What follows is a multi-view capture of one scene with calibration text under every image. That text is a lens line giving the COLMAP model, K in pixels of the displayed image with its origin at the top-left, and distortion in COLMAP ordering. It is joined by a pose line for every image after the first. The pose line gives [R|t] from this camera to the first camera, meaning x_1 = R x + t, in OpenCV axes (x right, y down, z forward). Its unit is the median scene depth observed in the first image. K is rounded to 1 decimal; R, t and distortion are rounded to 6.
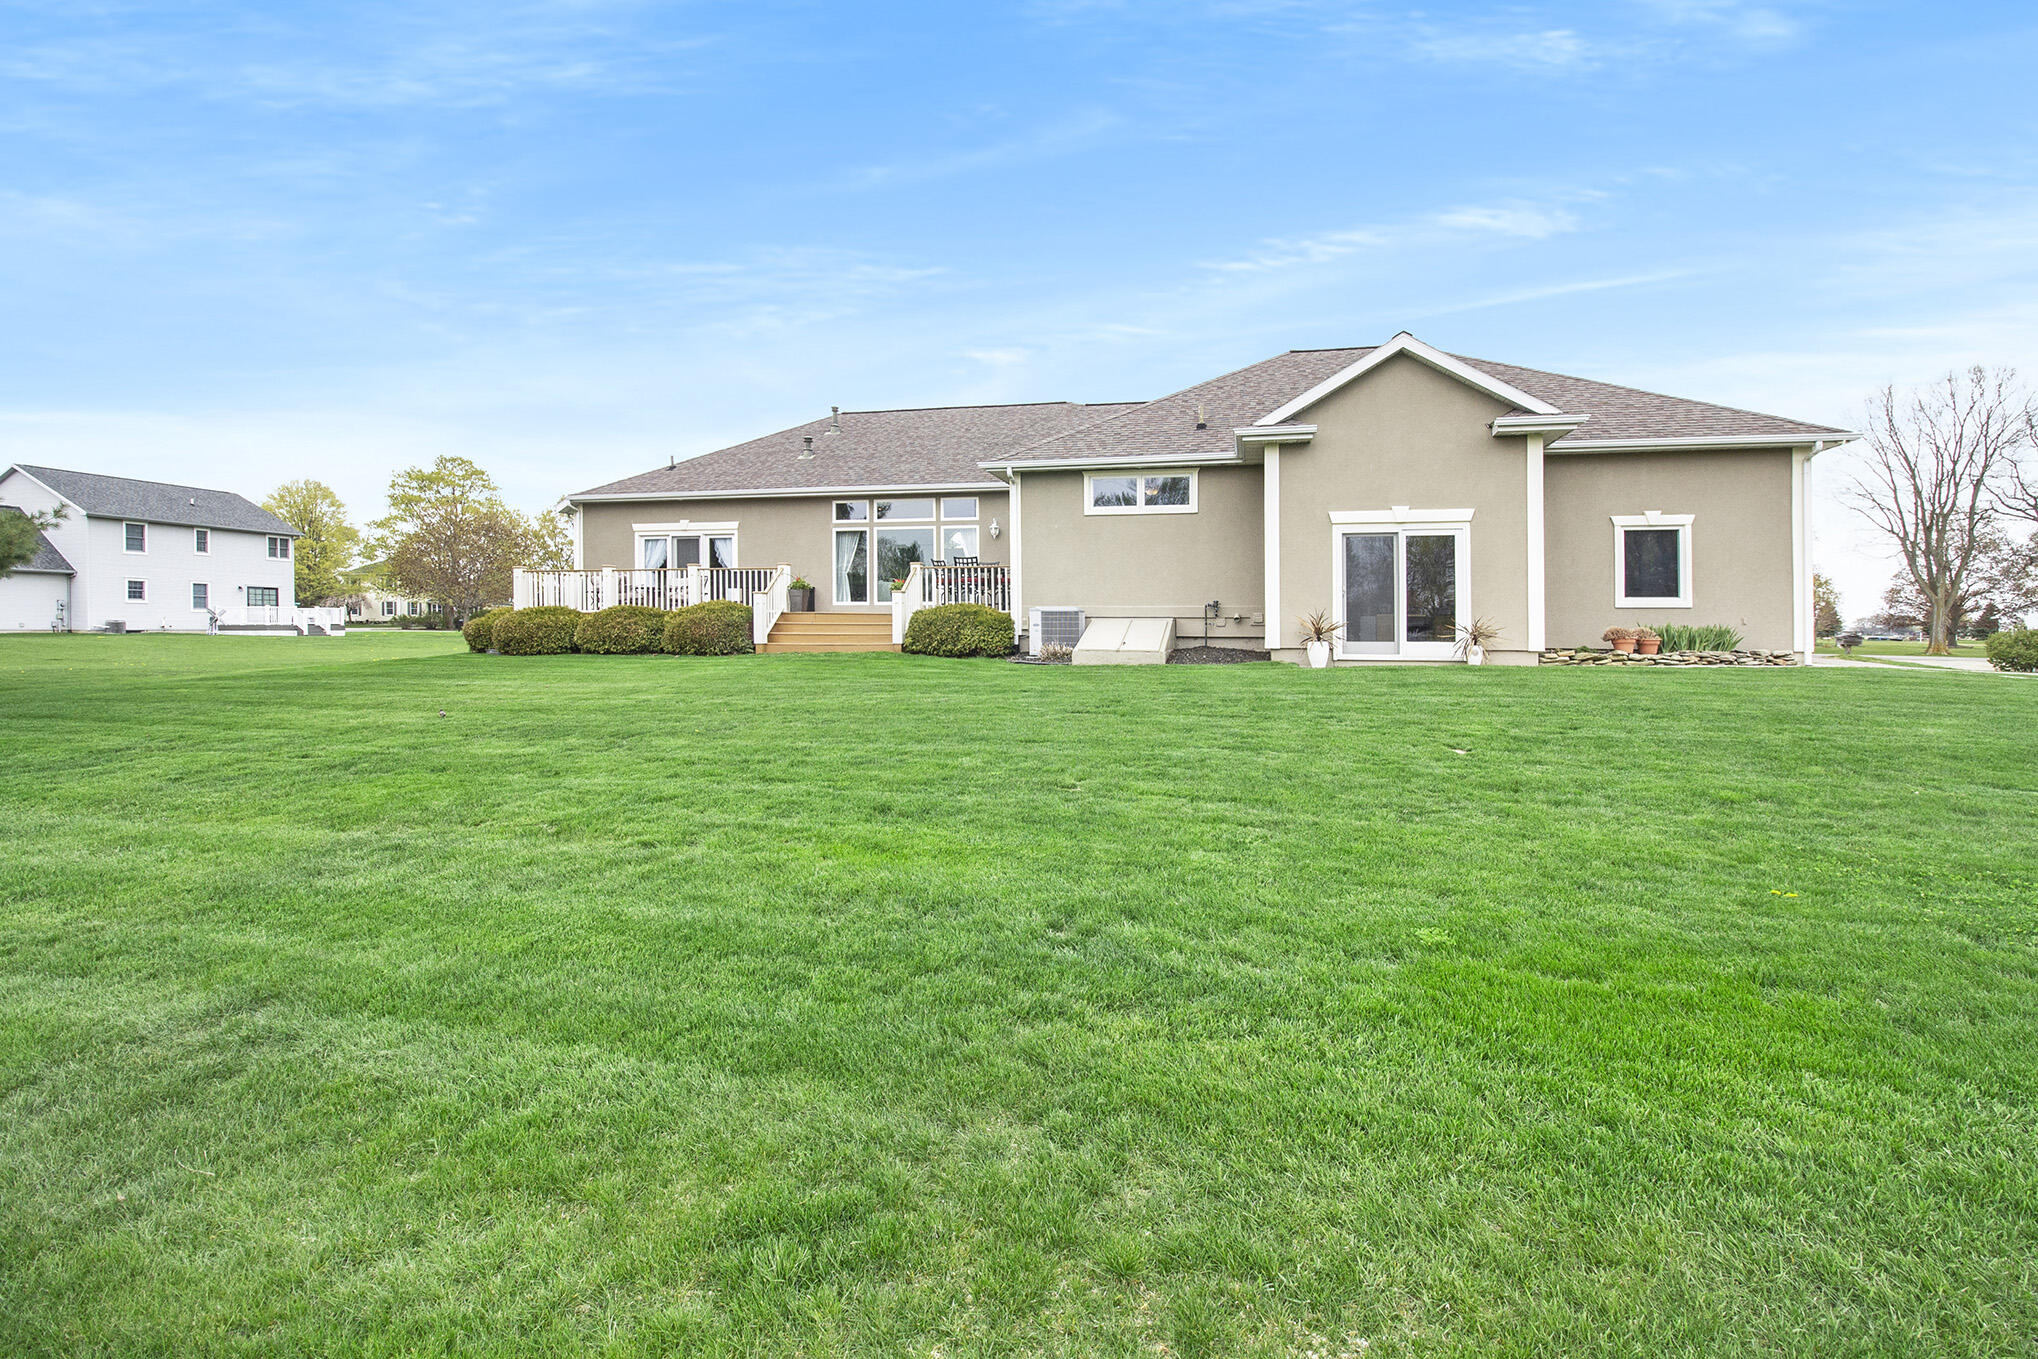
lens RADIAL K [[957.0, 0, 1019.2], [0, 957.0, 646.3], [0, 0, 1]] dist [-0.015966, -0.000718]
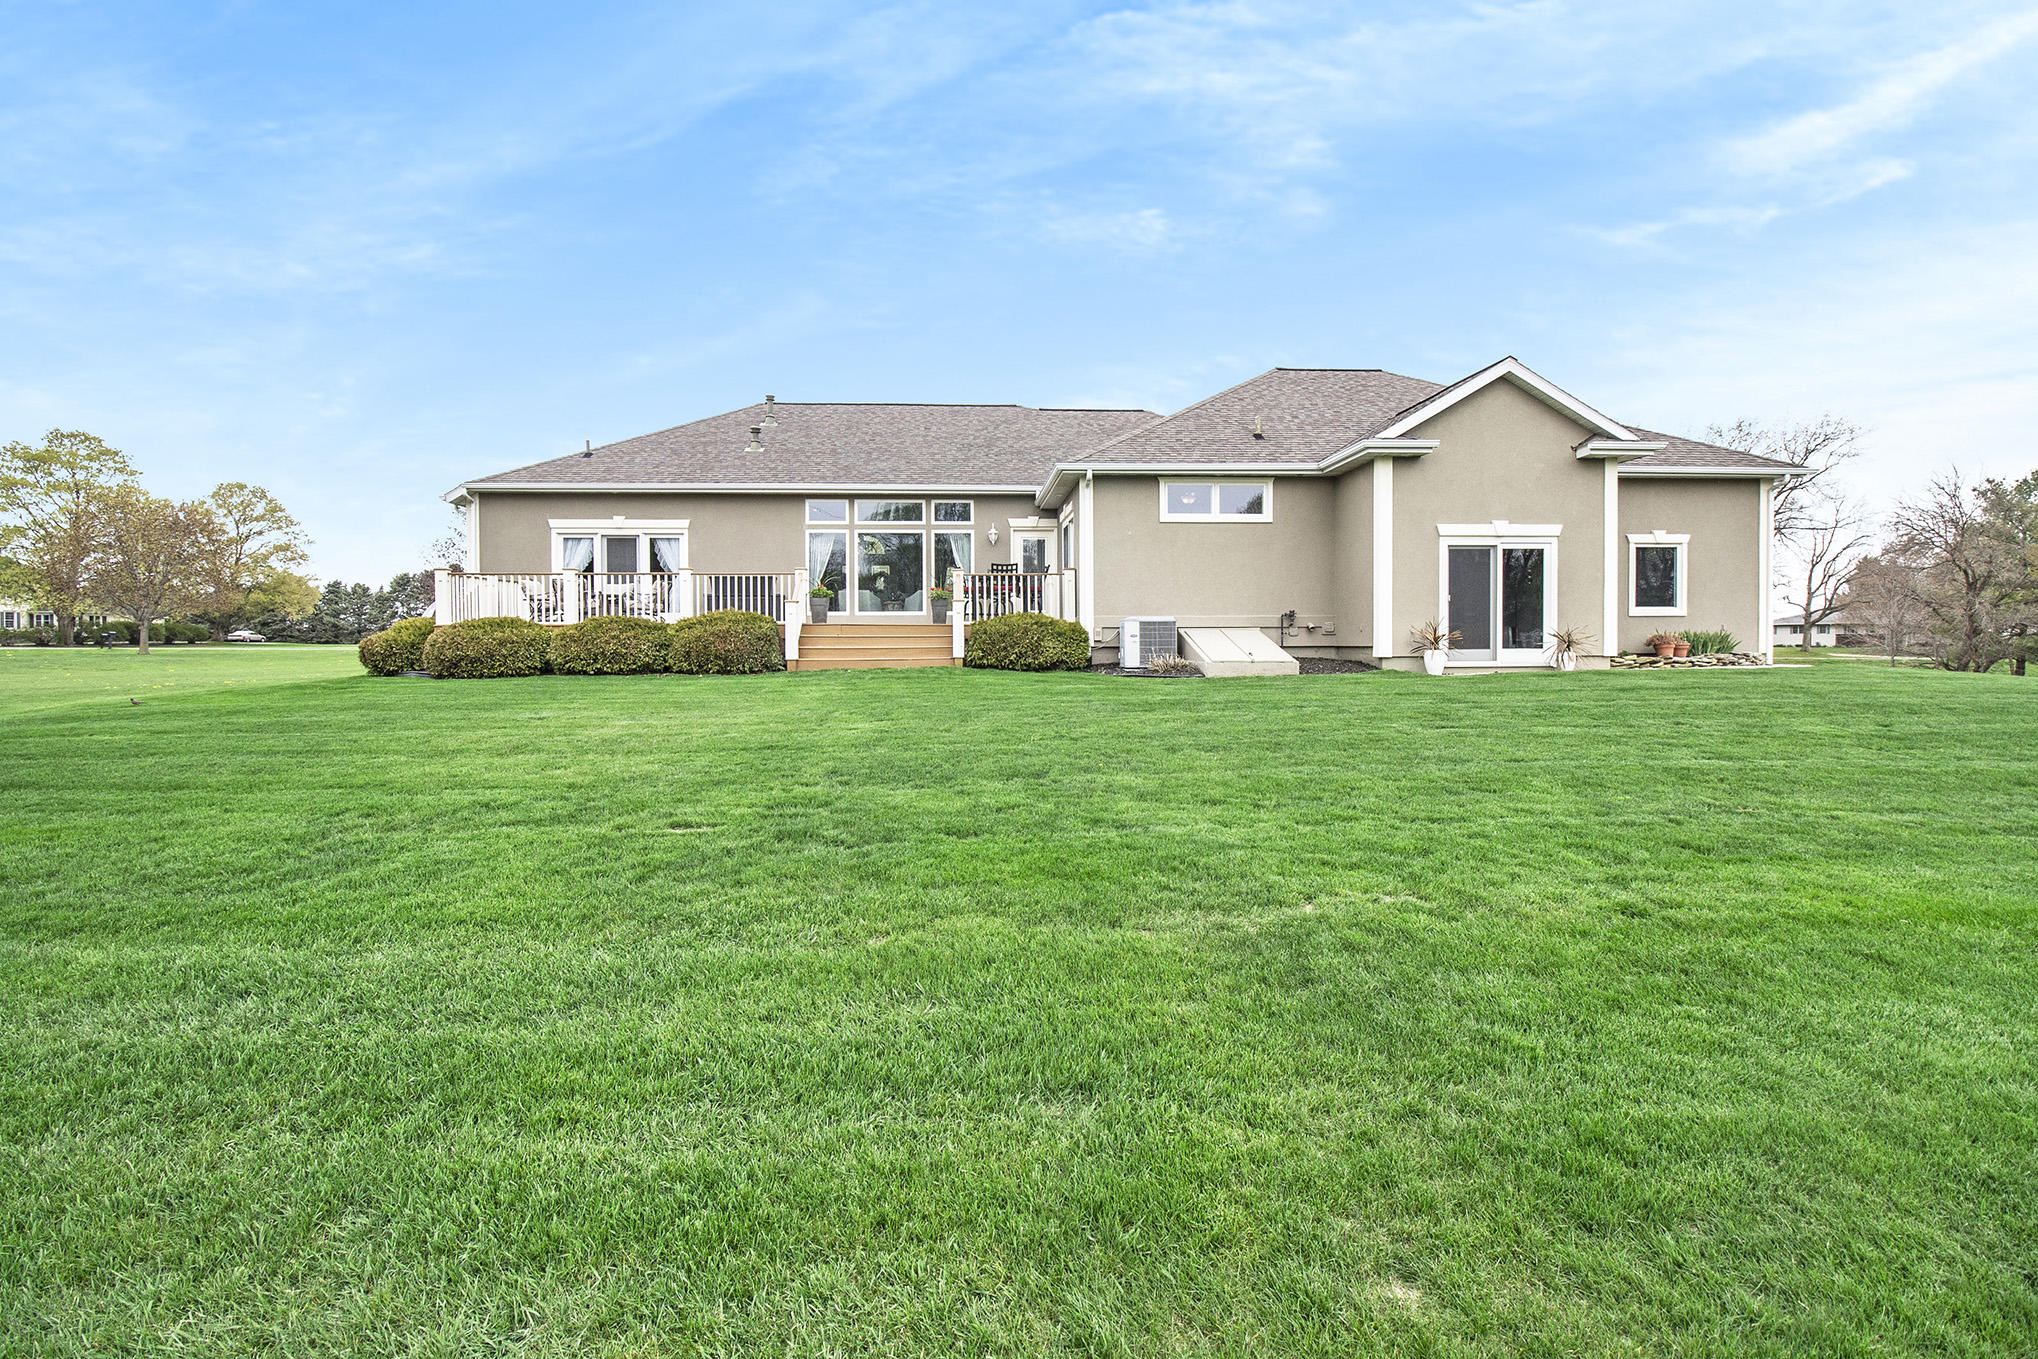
lens RADIAL K [[957.0, 0, 1019.2], [0, 957.0, 646.3], [0, 0, 1]] dist [-0.015966, -0.000718]
pose [[0.961183, -0.011057, 0.275690, -0.346659], [0.013575, 0.999882, -0.007229, -0.006372], [-0.275577, 0.010691, 0.961219, 0.114688]]
